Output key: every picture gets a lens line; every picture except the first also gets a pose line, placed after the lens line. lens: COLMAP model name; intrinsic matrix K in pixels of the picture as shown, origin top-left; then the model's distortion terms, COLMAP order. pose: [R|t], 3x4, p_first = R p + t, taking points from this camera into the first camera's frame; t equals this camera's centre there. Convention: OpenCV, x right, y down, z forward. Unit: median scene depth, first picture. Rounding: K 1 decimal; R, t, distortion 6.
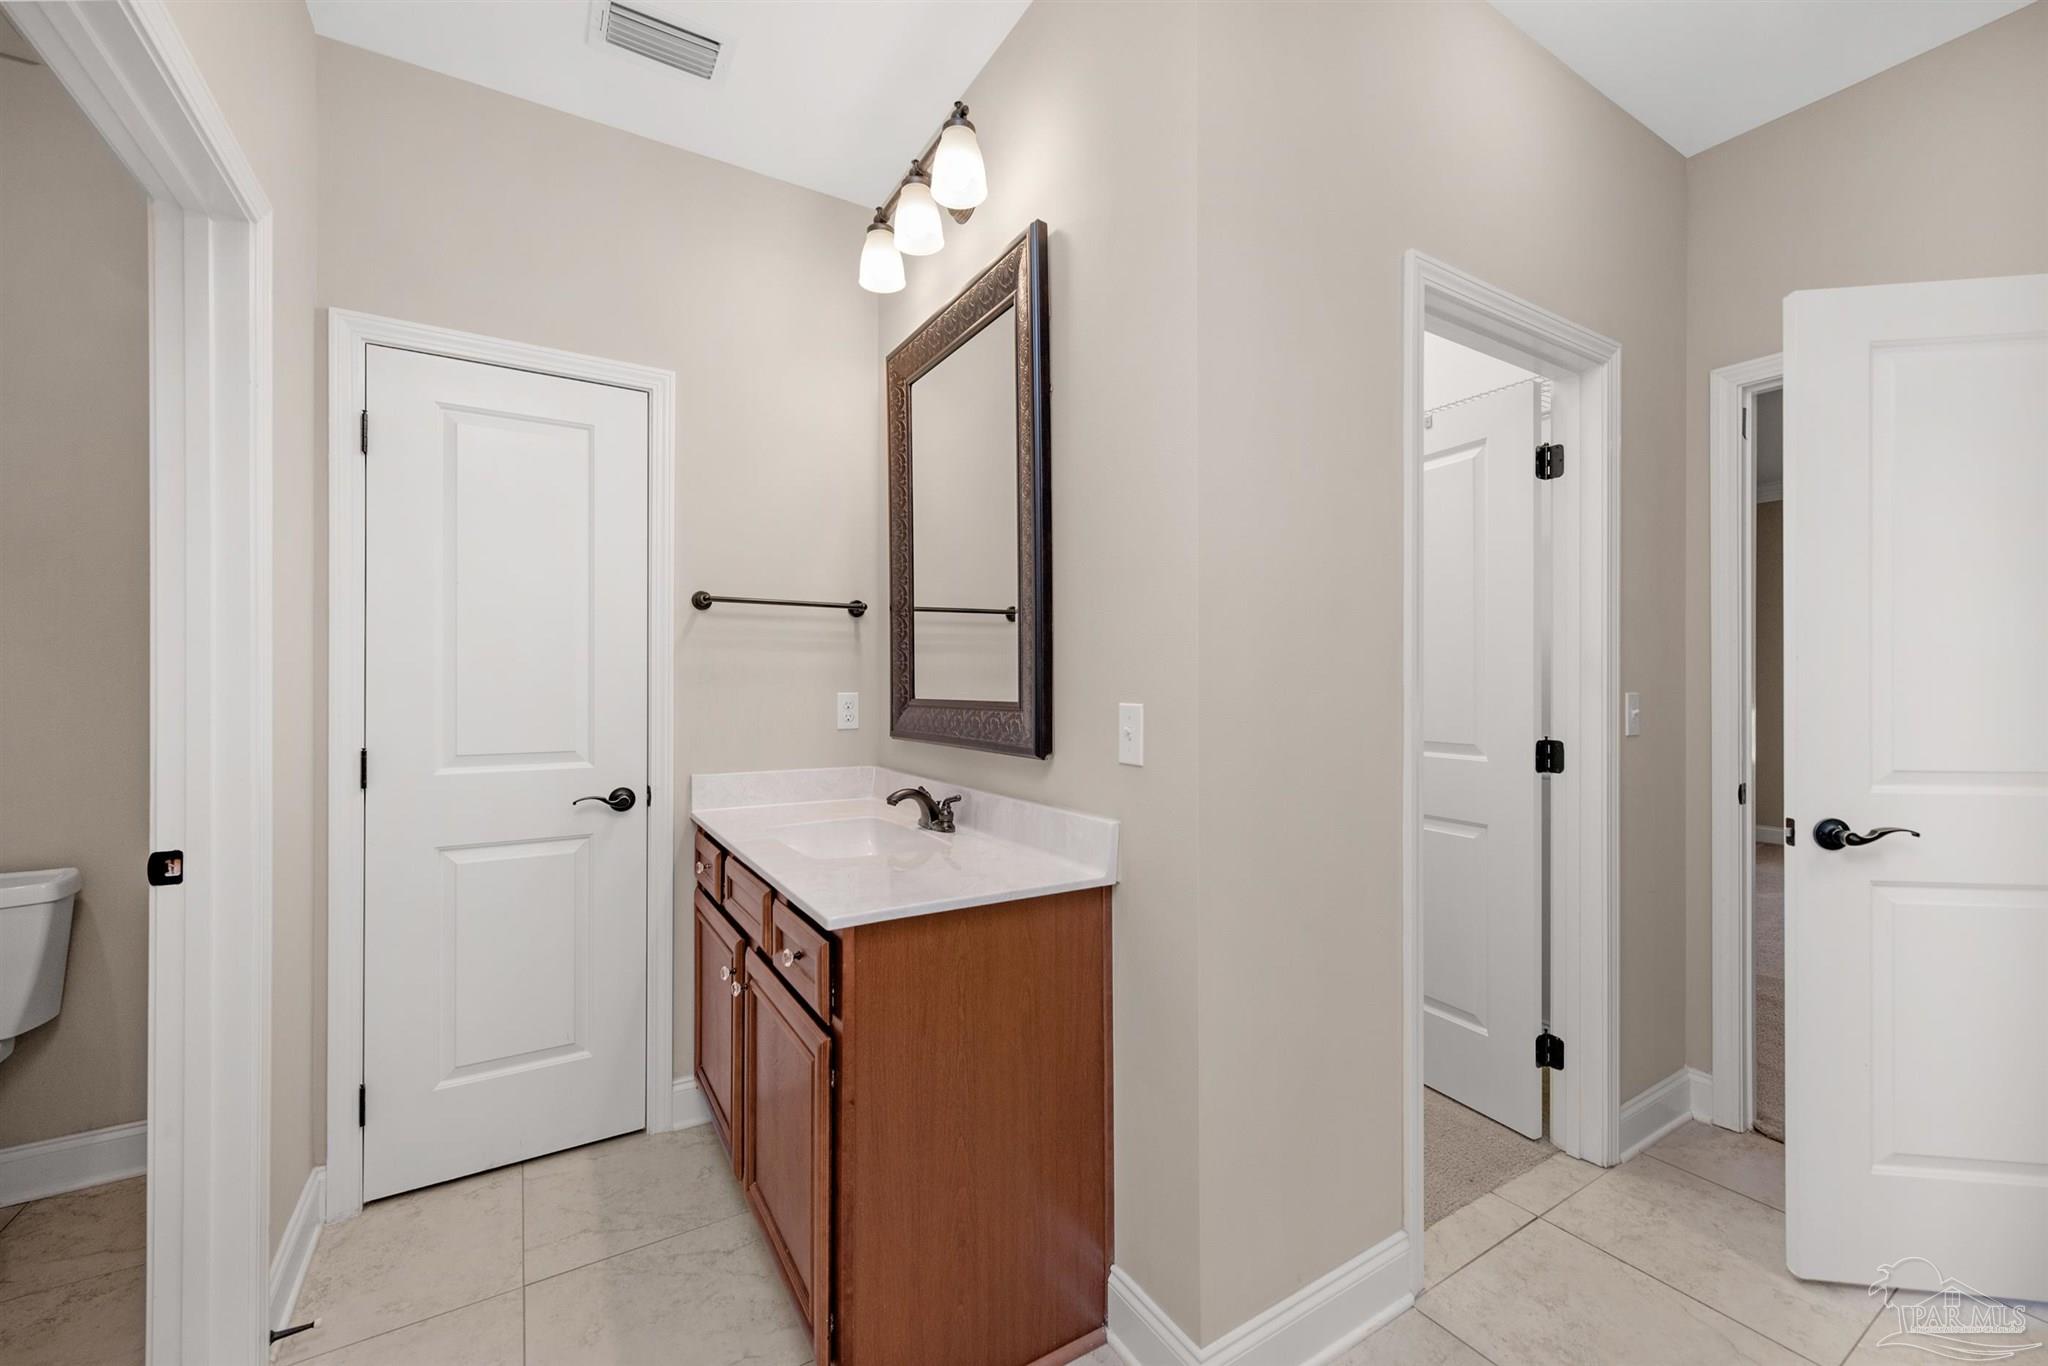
lens RADIAL K [[818.7, 0, 1022.3], [0, 818.7, 684.1], [0, 0, 1]] dist [0.011317, -0.001911]
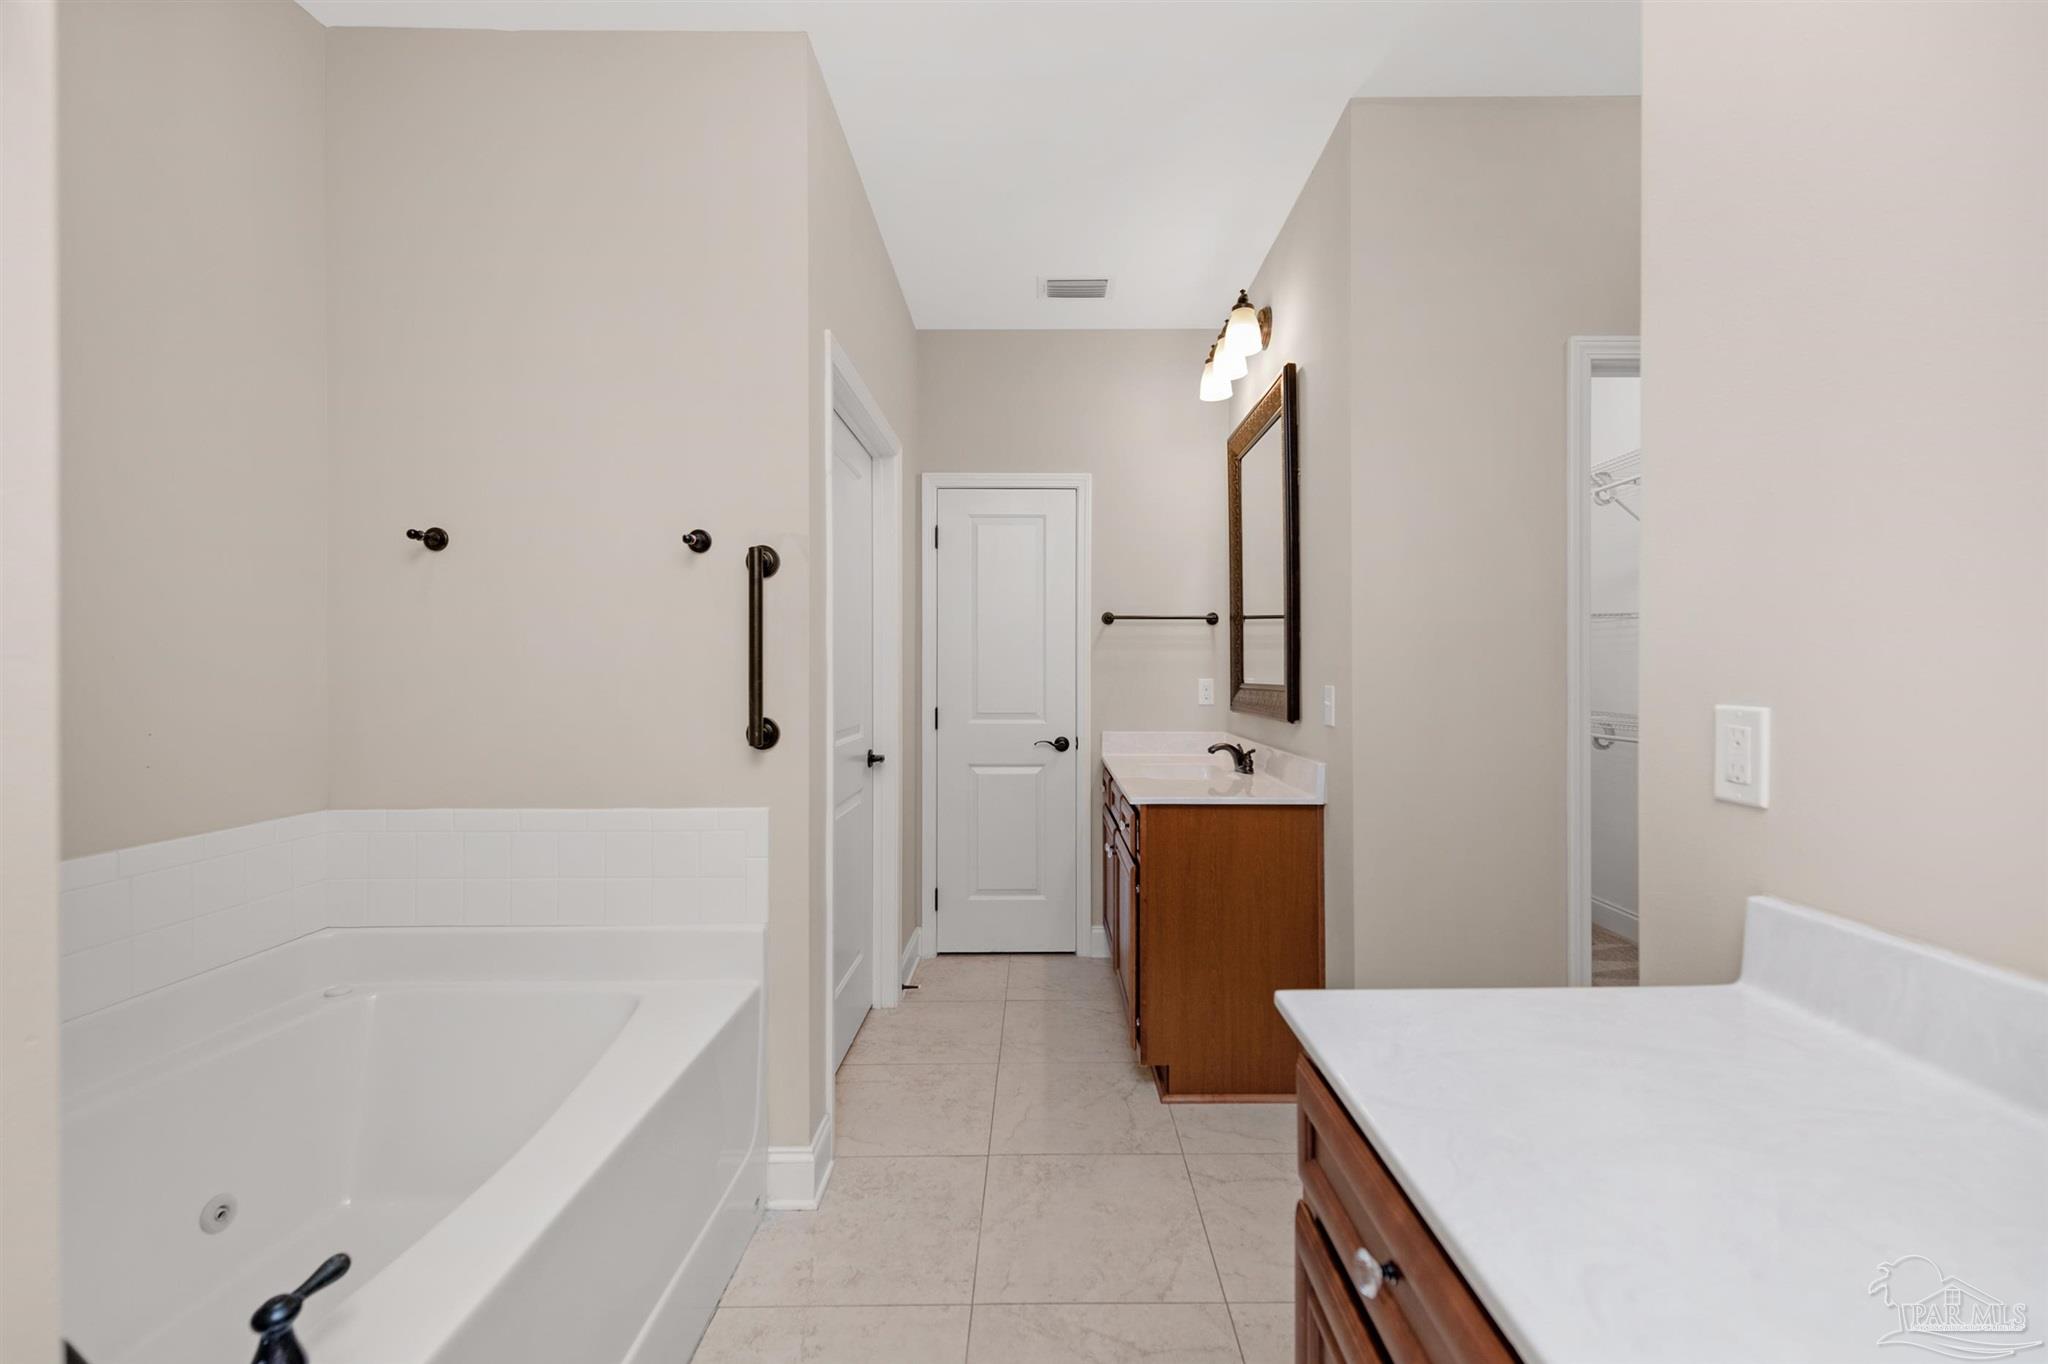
lens RADIAL K [[818.7, 0, 1029.8], [0, 818.7, 675.7], [0, 0, 1]] dist [0.011317, -0.001911]
pose [[0.847936, 0.002079, -0.530094, 0.335731], [-0.000281, 0.999994, 0.003473, 0.000621], [0.530098, -0.002796, 0.847932, -0.425988]]
